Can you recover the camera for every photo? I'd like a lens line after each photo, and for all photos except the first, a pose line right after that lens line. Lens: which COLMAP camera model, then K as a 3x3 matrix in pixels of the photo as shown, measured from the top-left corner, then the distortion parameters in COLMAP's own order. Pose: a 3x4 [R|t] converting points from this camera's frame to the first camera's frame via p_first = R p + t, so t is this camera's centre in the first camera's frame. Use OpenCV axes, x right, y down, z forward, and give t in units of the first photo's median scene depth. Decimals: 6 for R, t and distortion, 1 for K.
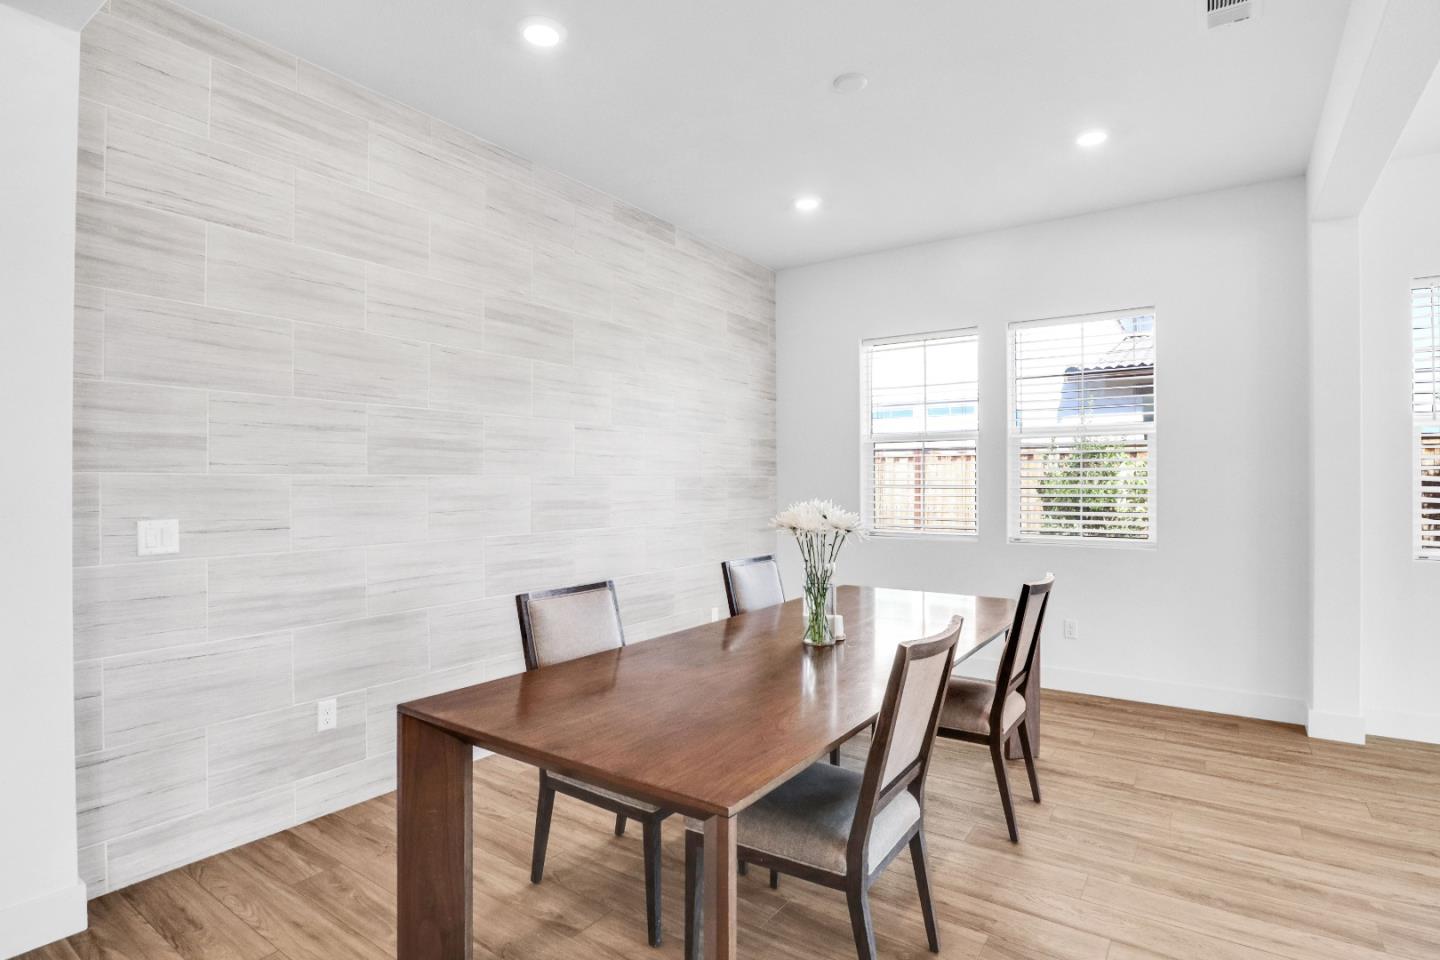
lens RADIAL K [[733.7, 0, 714.8], [0, 733.7, 477.0], [0, 0, 1]] dist [-0.025164, 0.002490]
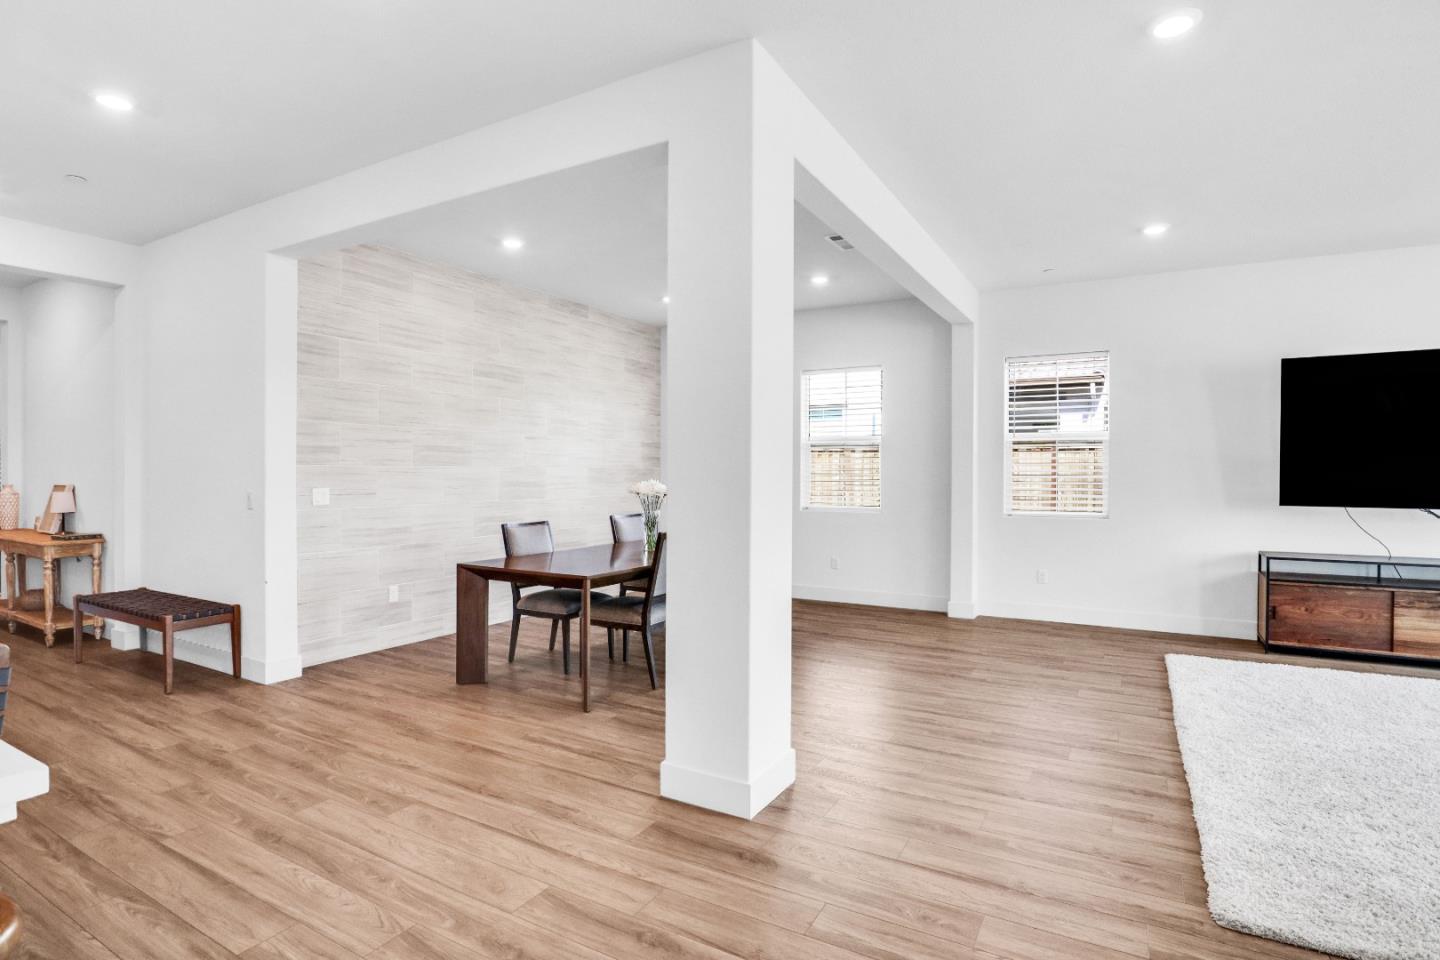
lens RADIAL K [[733.7, 0, 714.8], [0, 733.7, 477.0], [0, 0, 1]] dist [-0.025164, 0.002490]
pose [[0.995930, 0.004324, 0.090026, 0.115752], [-0.005597, 0.999888, 0.013896, -0.005324], [-0.089956, -0.014343, 0.995842, -0.902571]]
